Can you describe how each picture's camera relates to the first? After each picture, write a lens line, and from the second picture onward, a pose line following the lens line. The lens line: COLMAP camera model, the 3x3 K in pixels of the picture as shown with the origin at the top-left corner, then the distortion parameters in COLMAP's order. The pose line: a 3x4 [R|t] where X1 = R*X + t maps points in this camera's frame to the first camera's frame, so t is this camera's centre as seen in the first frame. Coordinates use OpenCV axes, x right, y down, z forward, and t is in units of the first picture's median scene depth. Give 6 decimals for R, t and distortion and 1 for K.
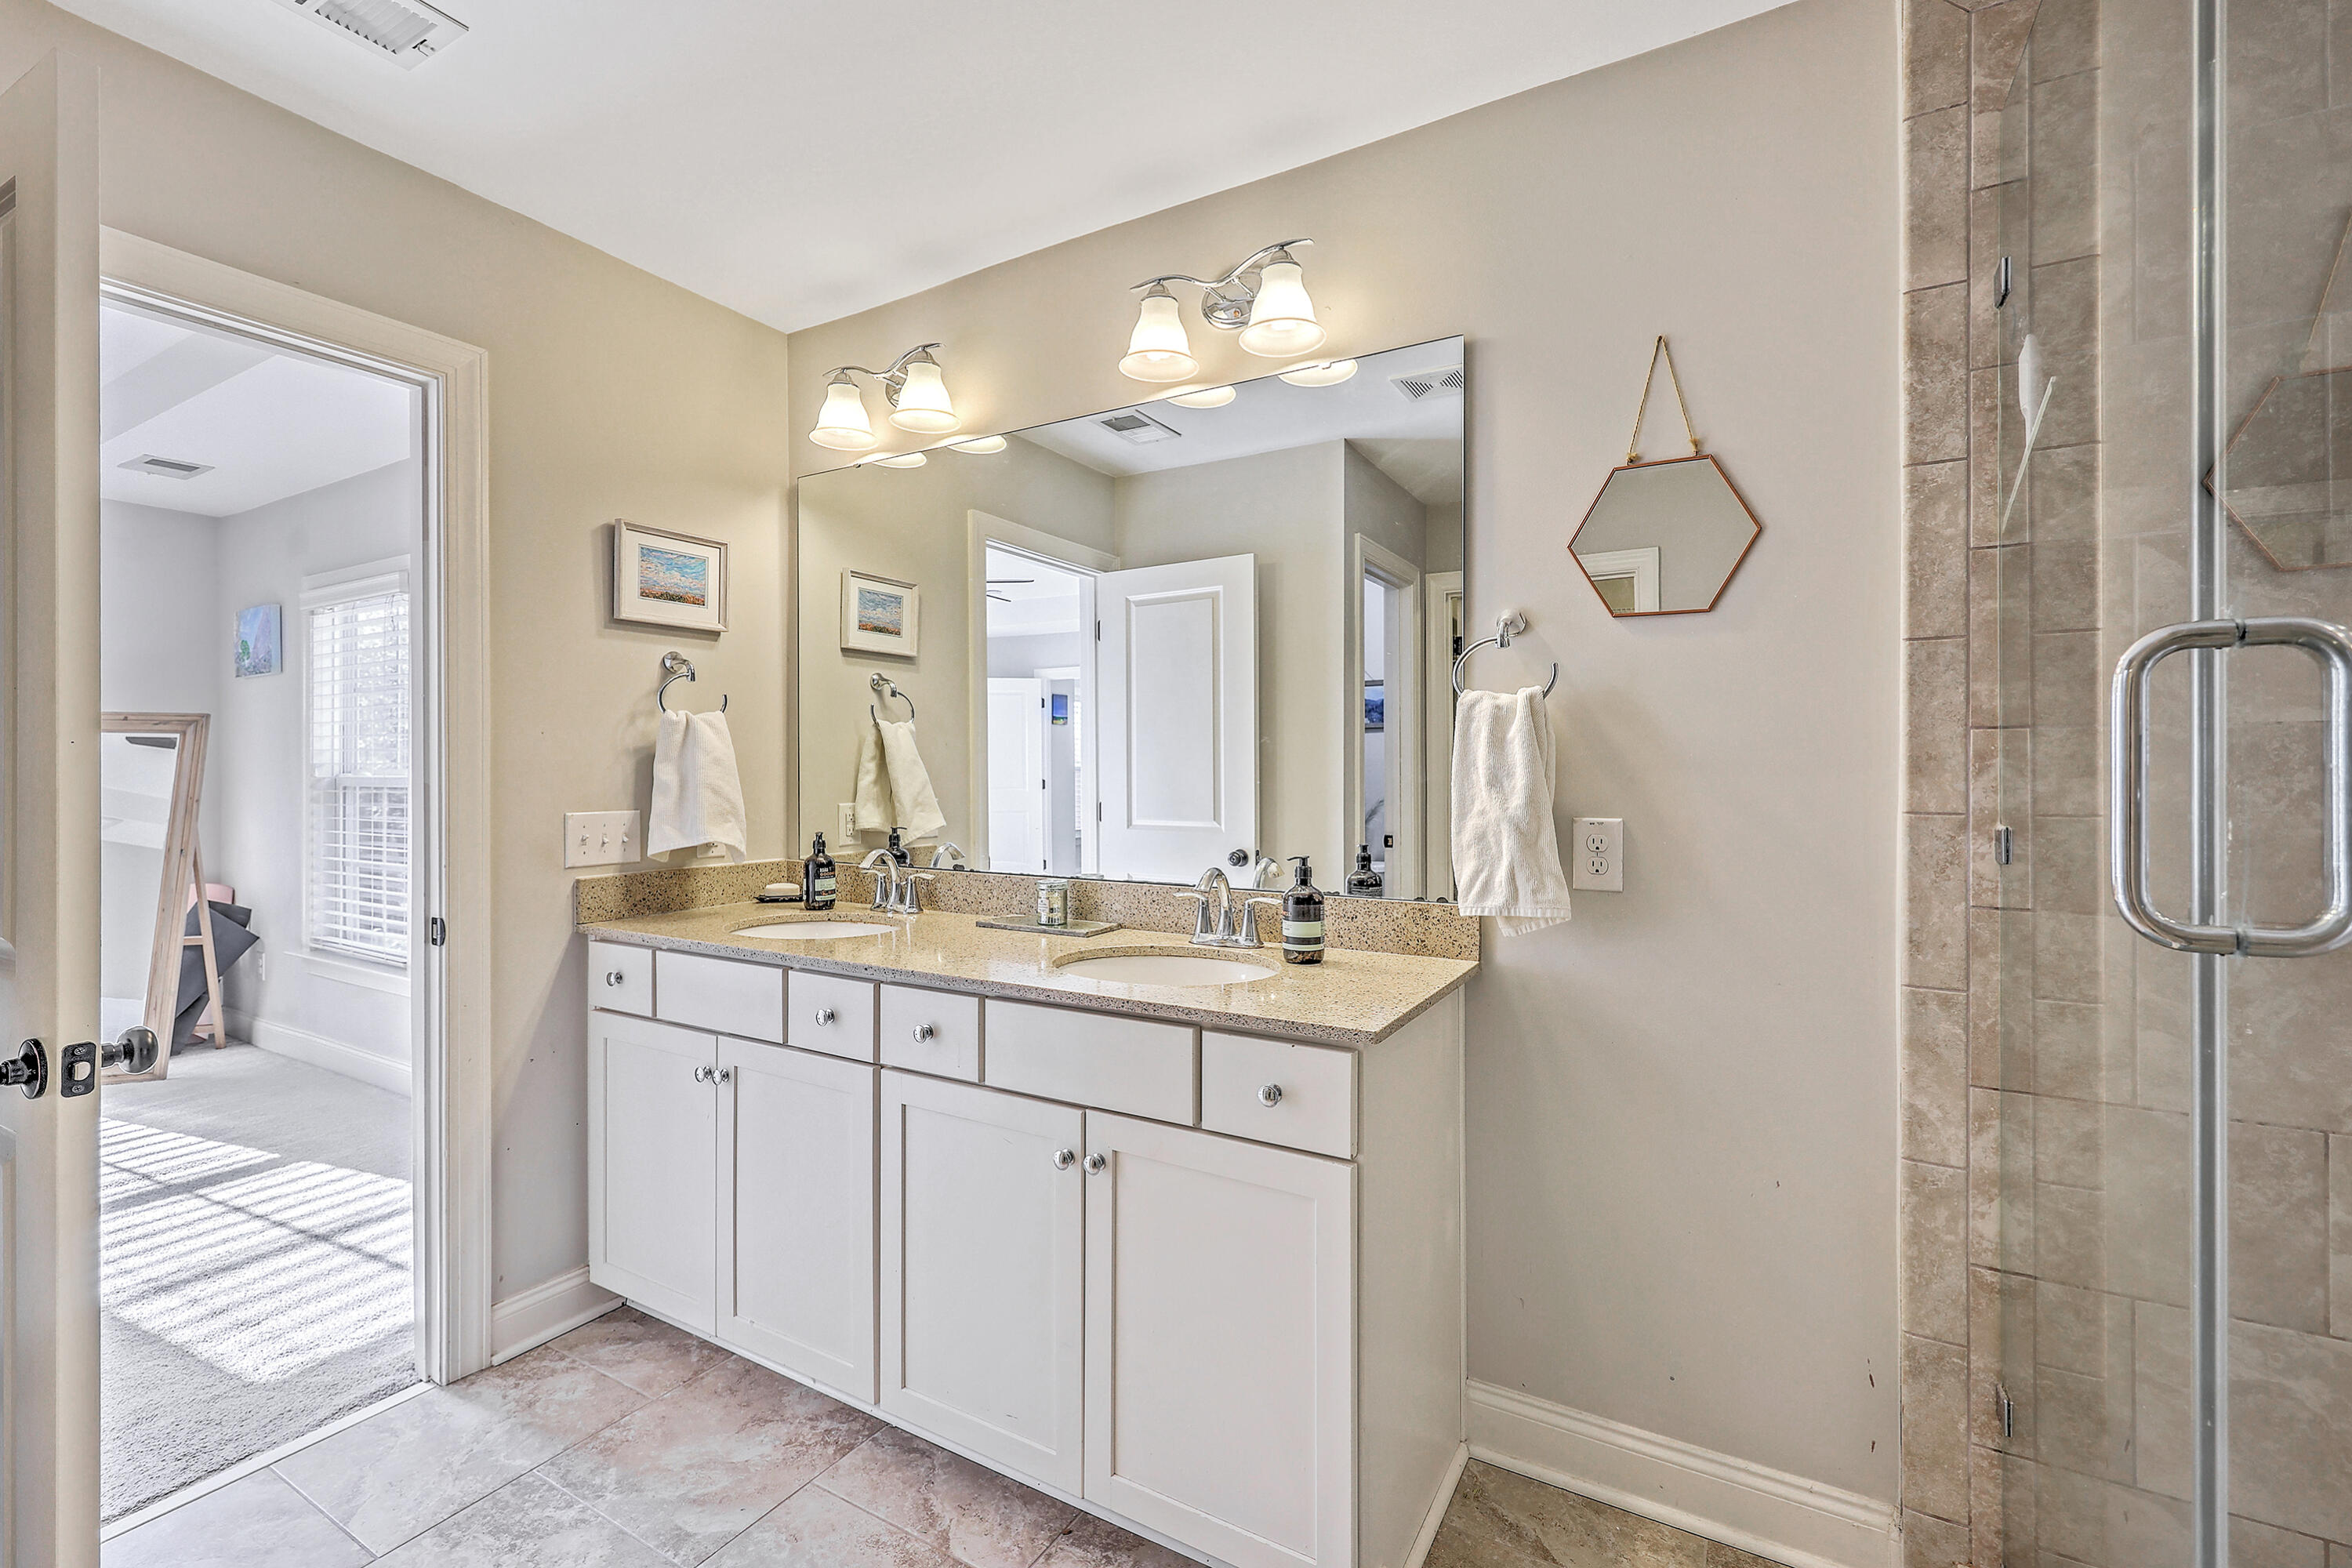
lens RADIAL K [[1016.8, 0, 1169.8], [0, 1016.8, 774.3], [0, 0, 1]] dist [-0.003750, -0.000397]
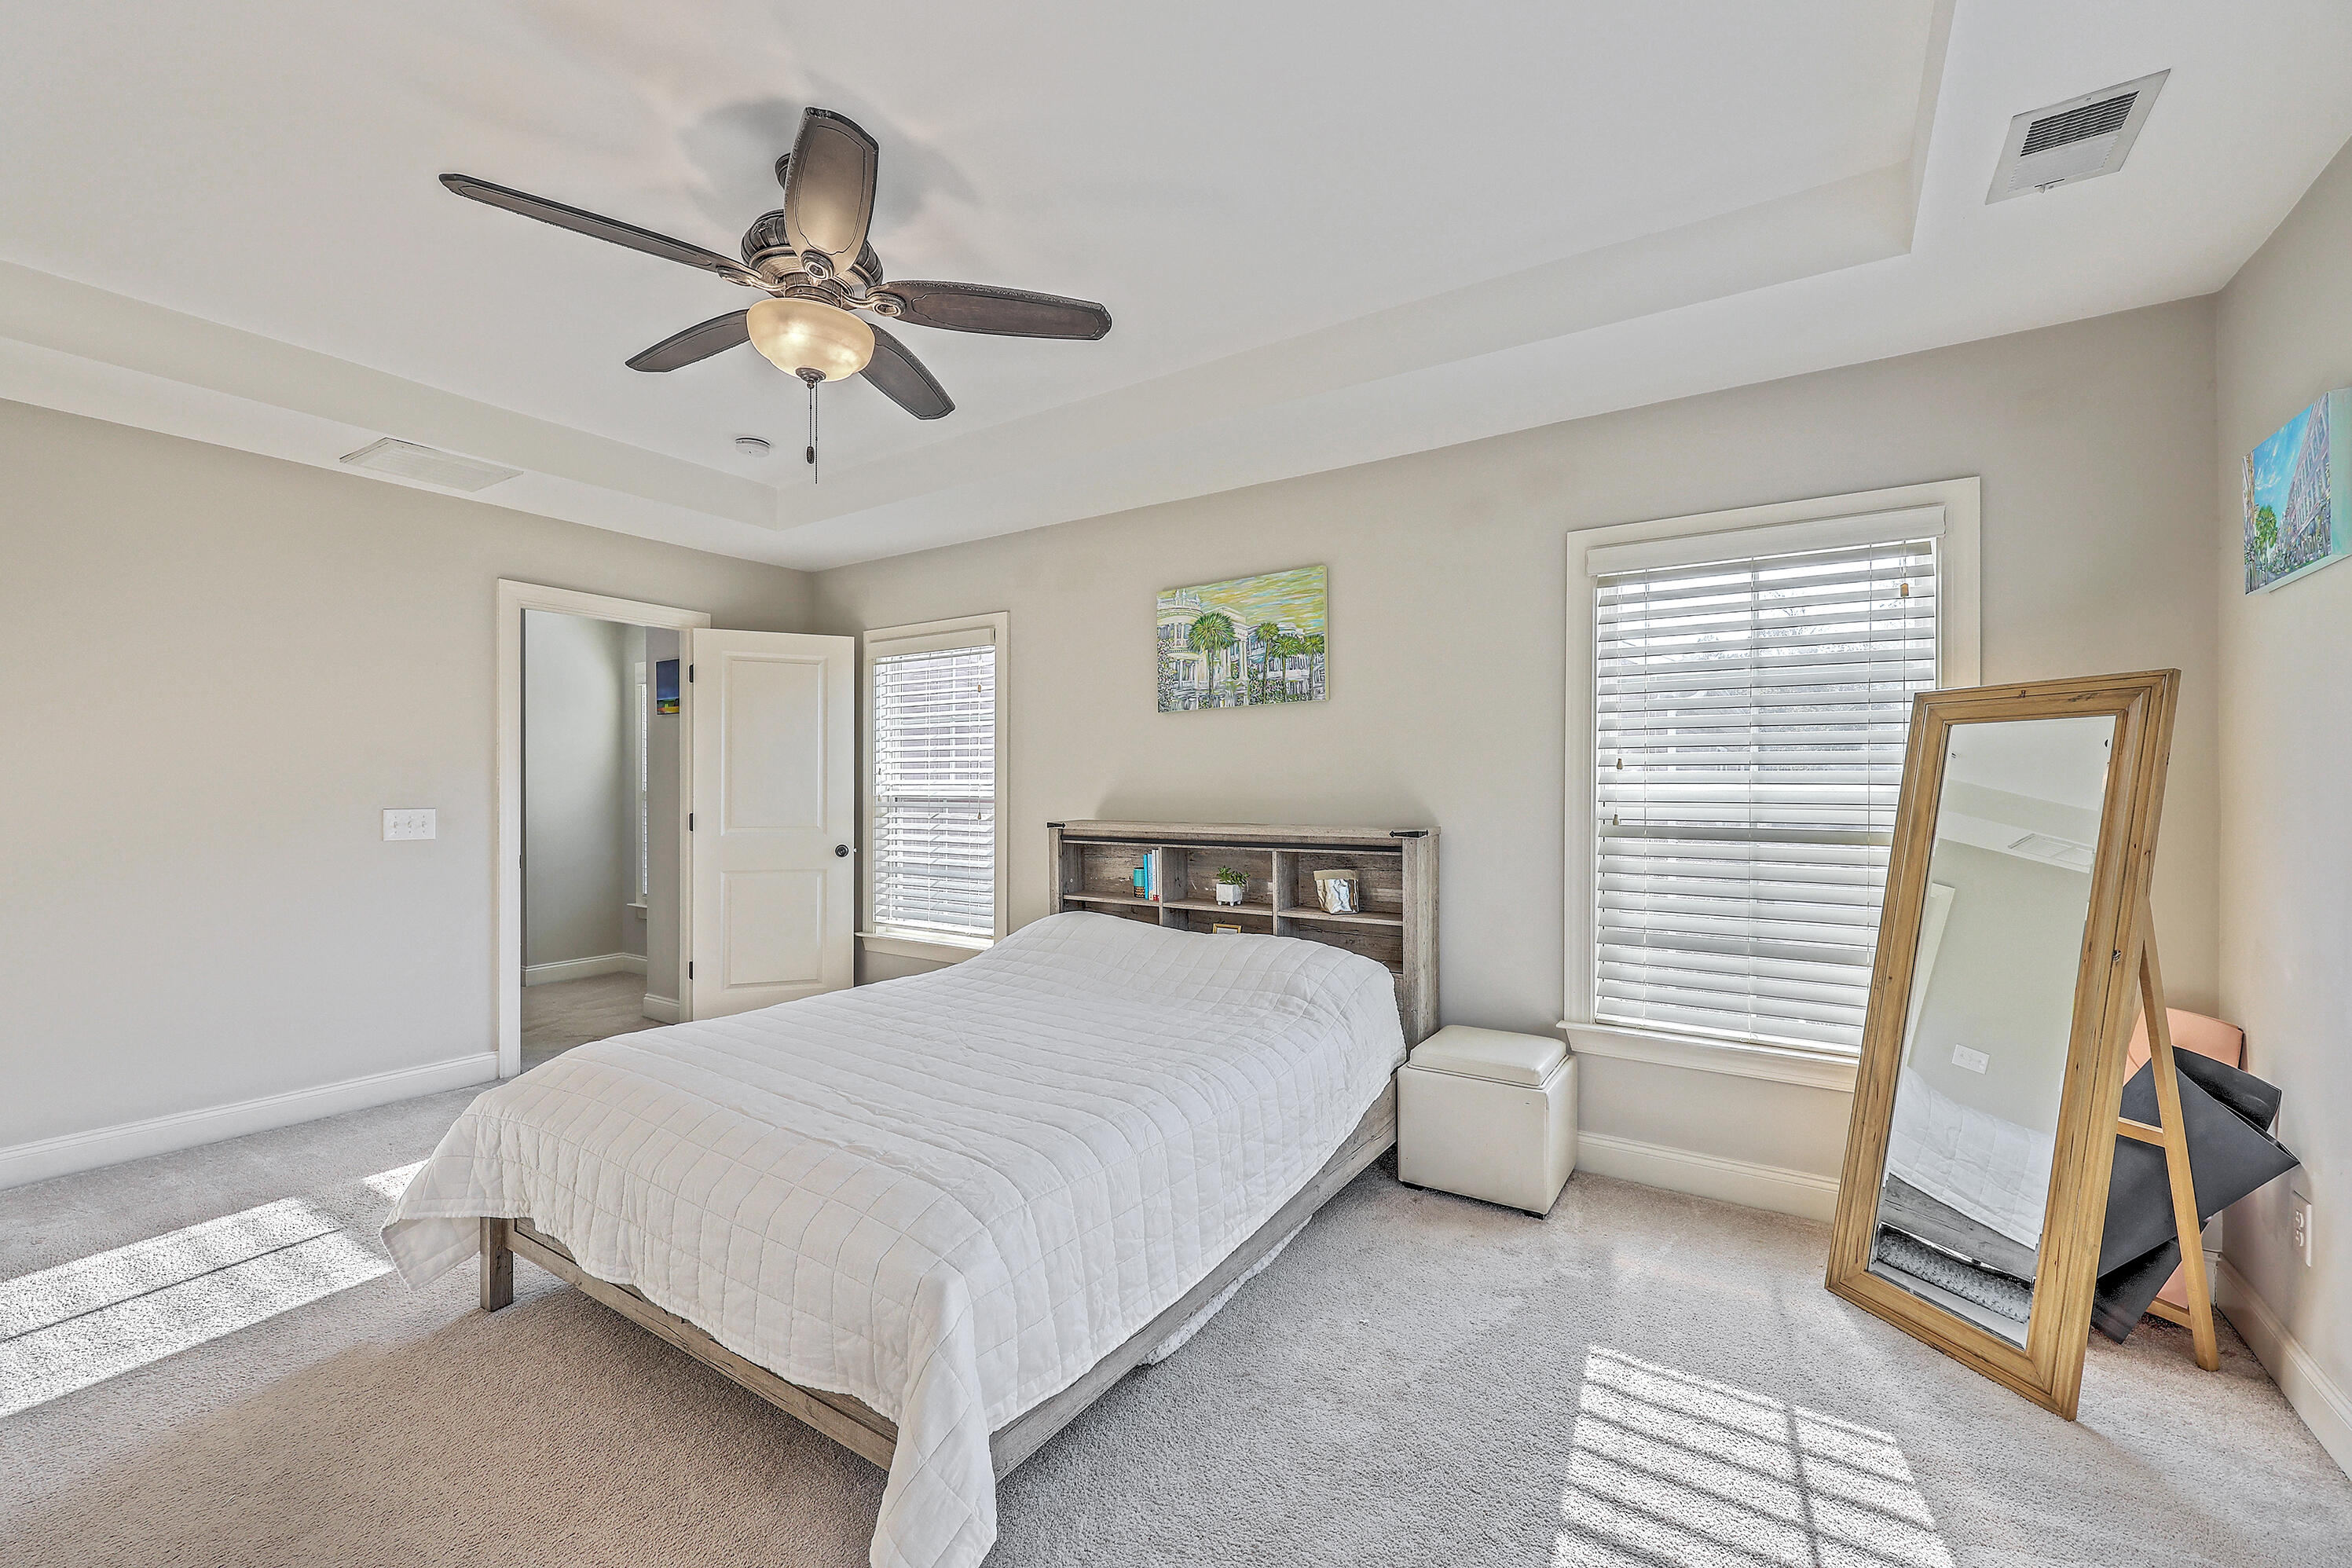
lens RADIAL K [[956.1, 0, 1172.3], [0, 956.1, 779.3], [0, 0, 1]] dist [-0.000006, 0.000148]
pose [[-0.050309, 0.003368, -0.998728, -0.459291], [-0.000570, 0.999994, 0.003401, -0.009310], [0.998734, 0.000740, -0.050307, 0.532040]]
